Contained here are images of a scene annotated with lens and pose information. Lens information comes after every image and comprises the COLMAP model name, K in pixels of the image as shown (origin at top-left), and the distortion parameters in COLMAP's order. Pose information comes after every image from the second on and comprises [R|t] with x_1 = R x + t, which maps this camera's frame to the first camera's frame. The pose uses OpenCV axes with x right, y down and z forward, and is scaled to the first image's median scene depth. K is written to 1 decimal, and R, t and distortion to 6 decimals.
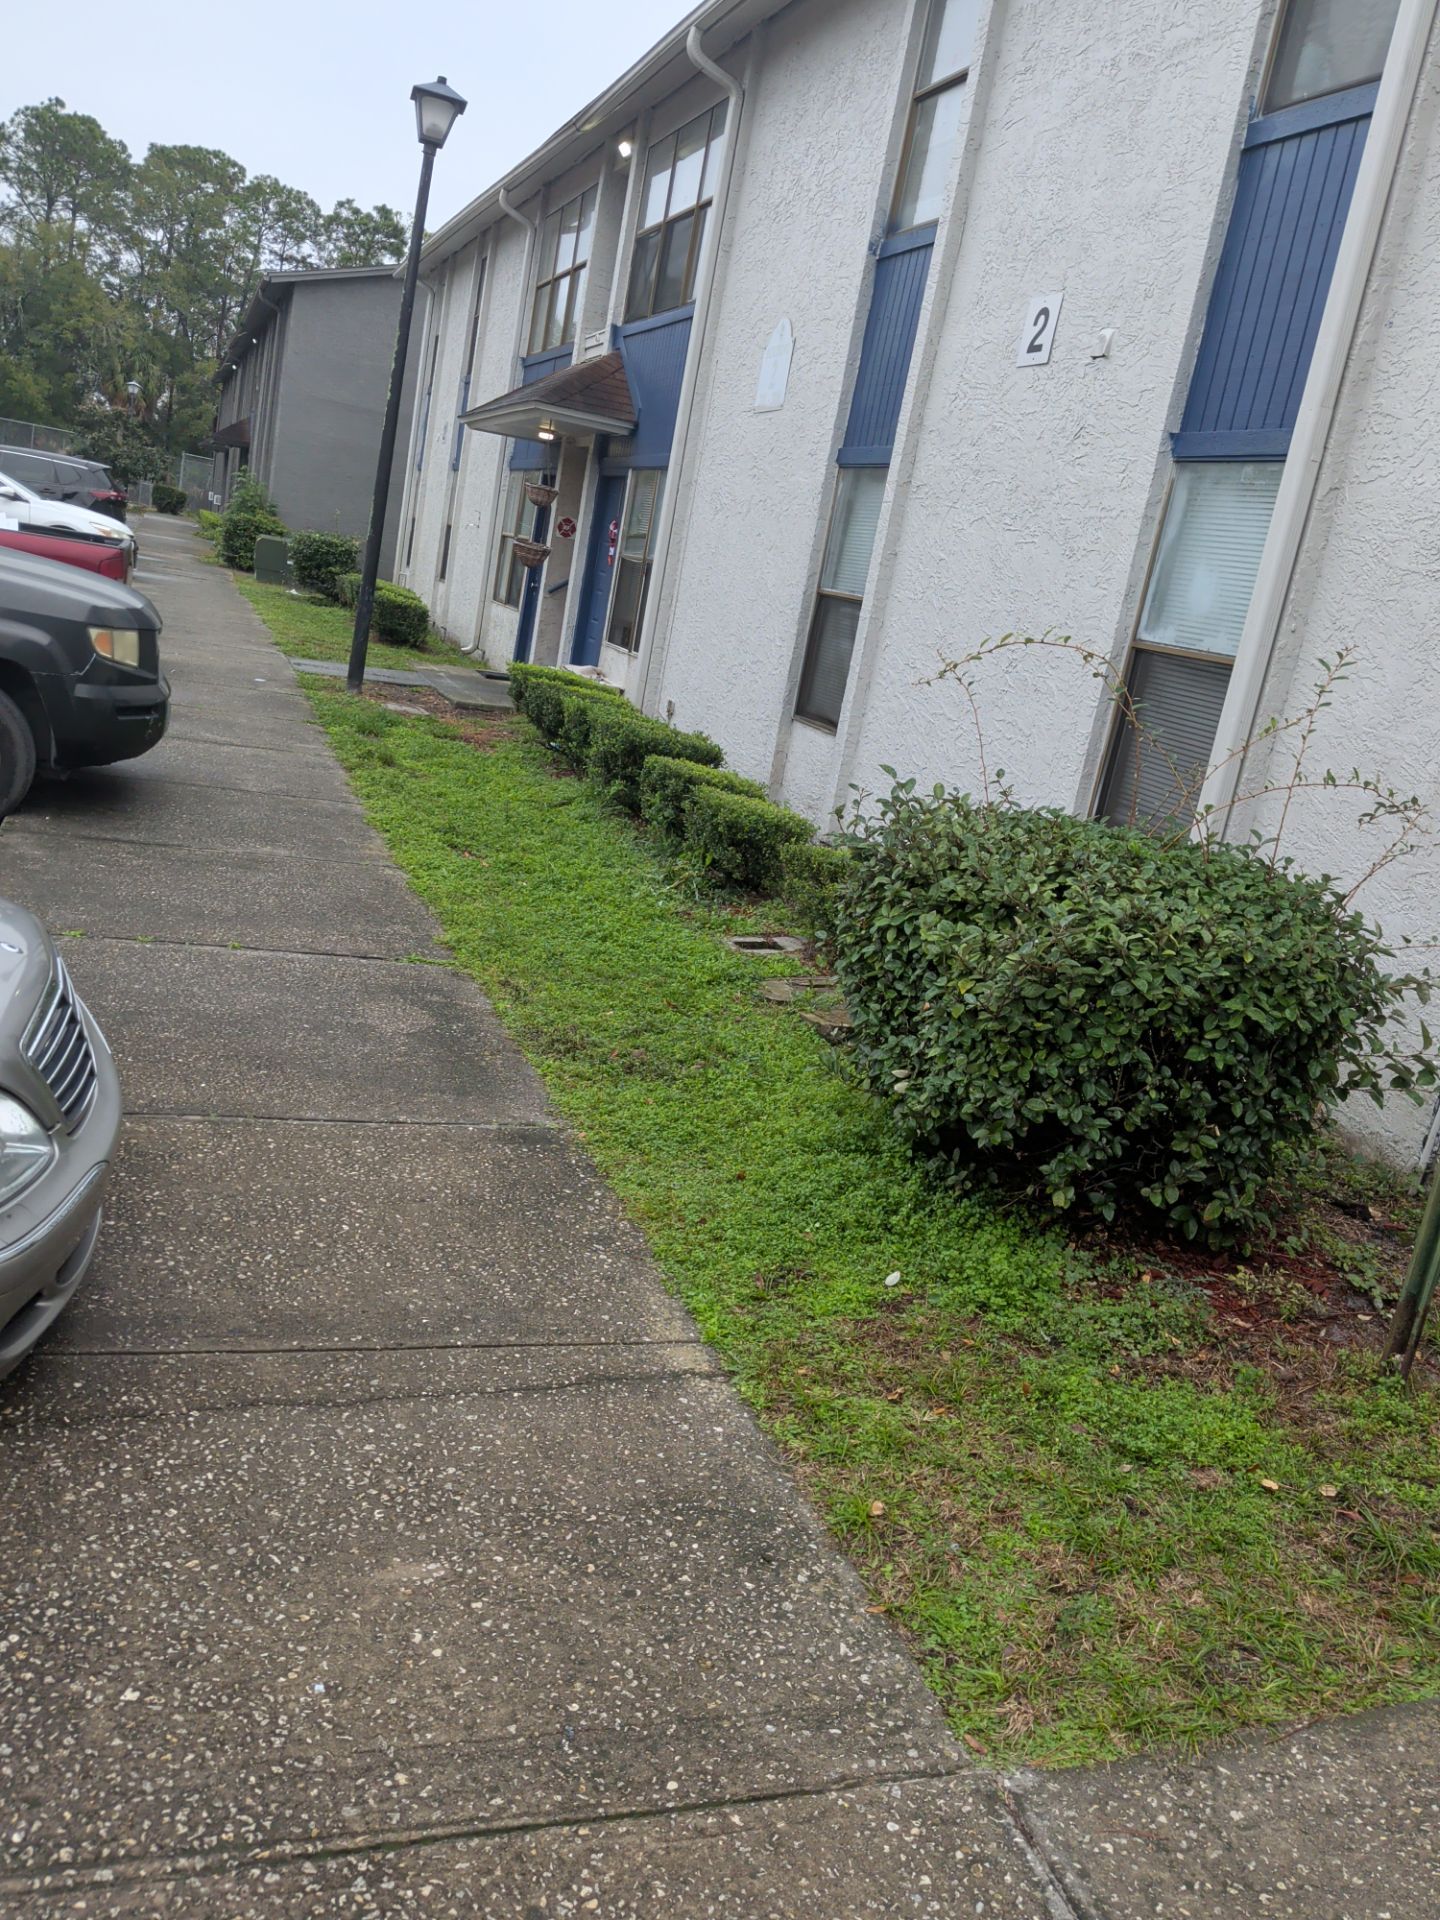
lens RADIAL K [[1591.9, 0, 720.0], [0, 1591.9, 960.0], [0, 0, 1]] dist [0.056965, -0.102306]
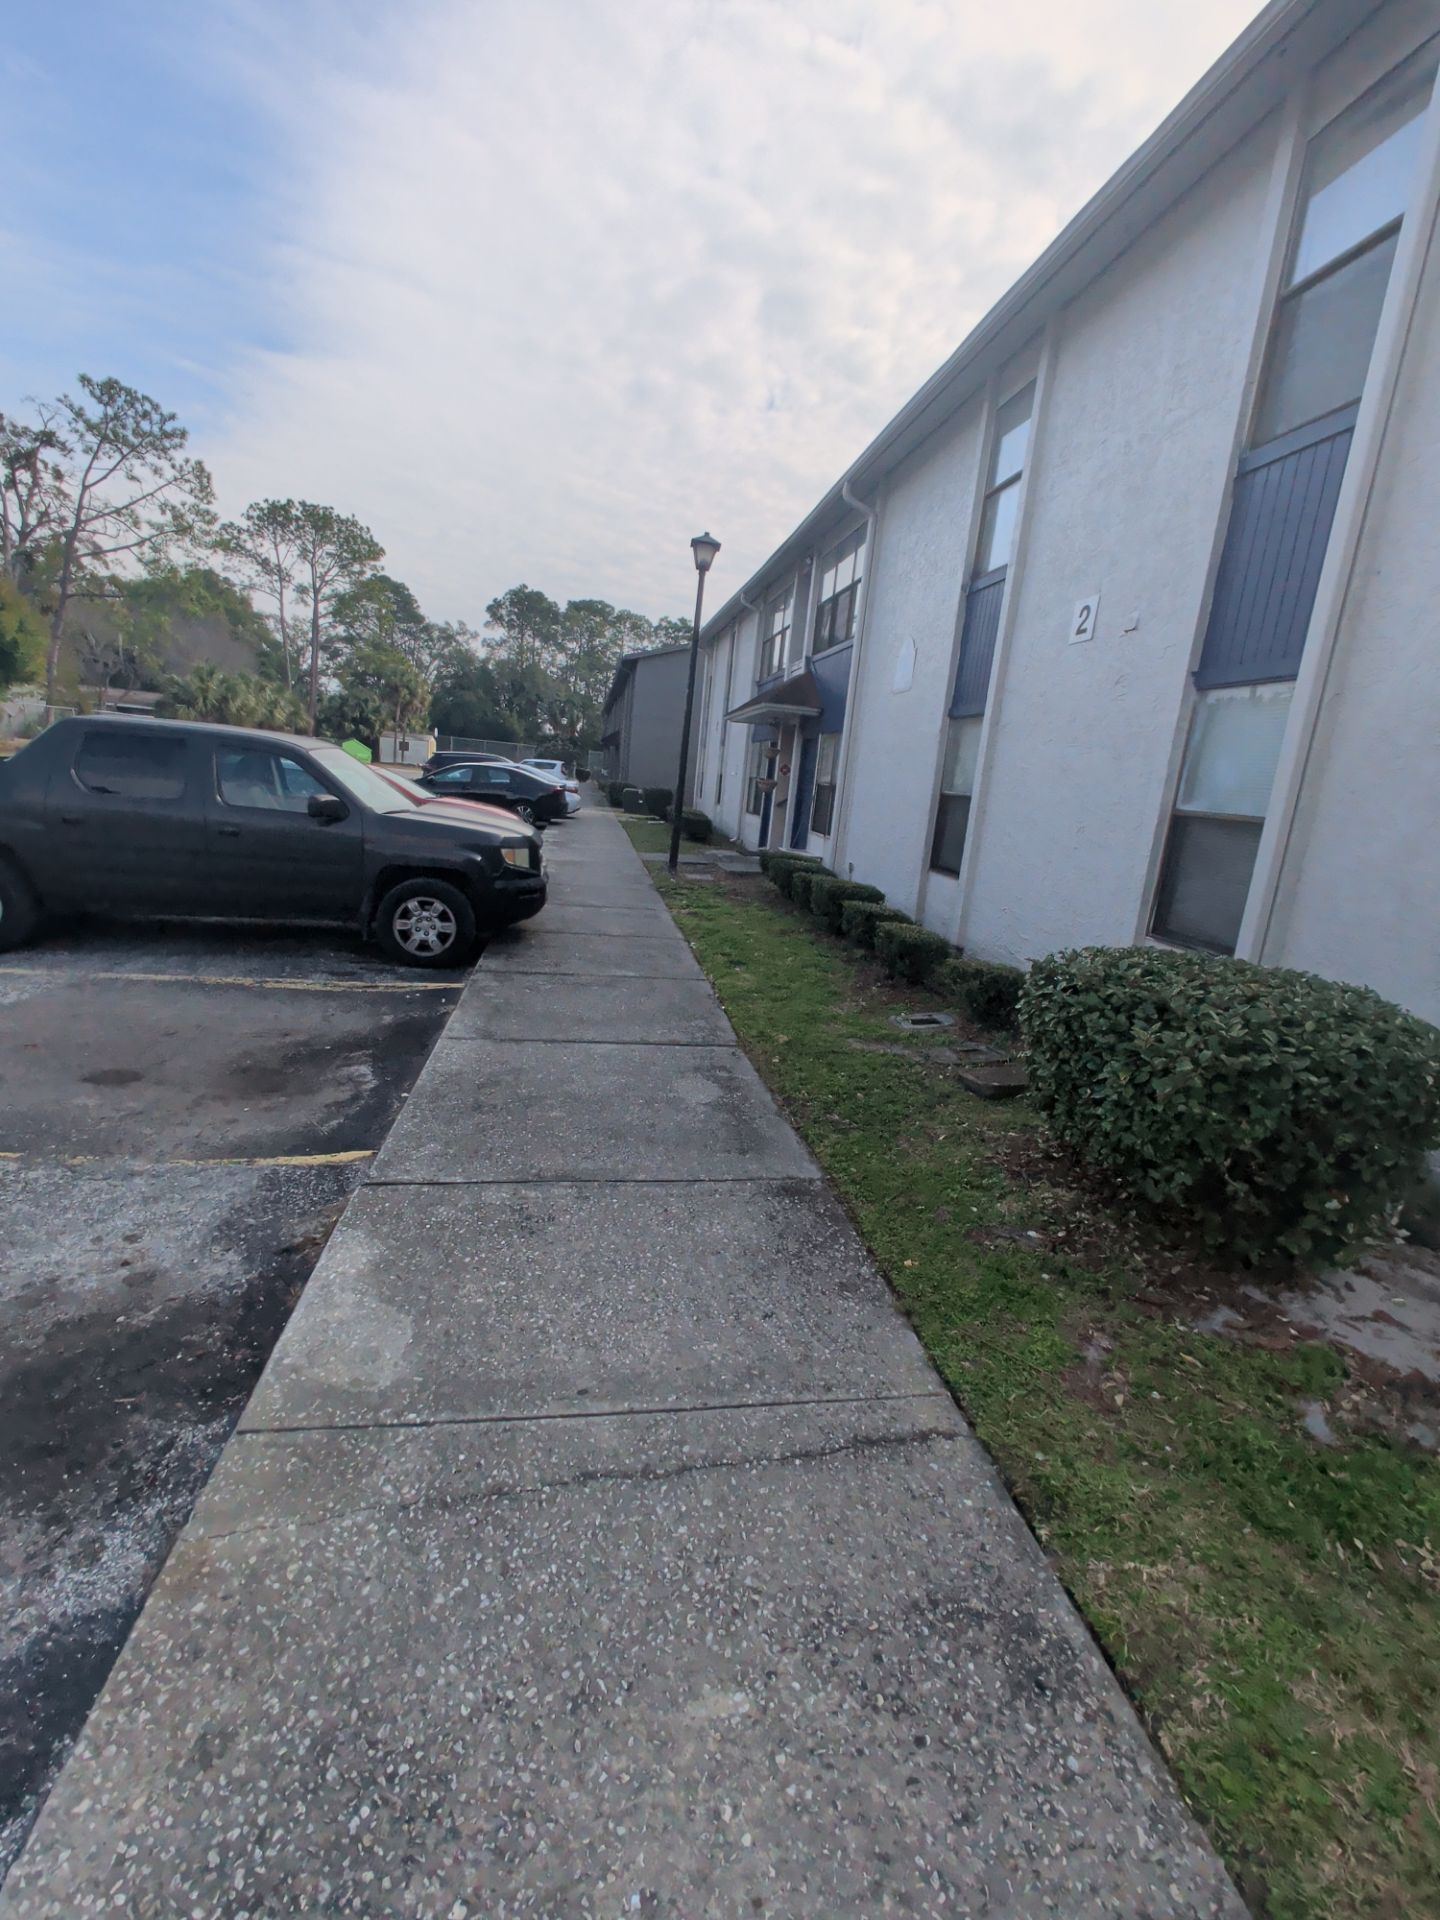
lens RADIAL K [[840.2, 0, 720.0], [0, 840.2, 960.0], [0, 0, 1]] dist [0.005132, -0.000833]
pose [[0.982875, -0.048486, -0.177779, -0.020948], [0.041170, 0.998156, -0.044613, -0.036622], [0.179615, 0.036530, 0.983059, 0.134442]]
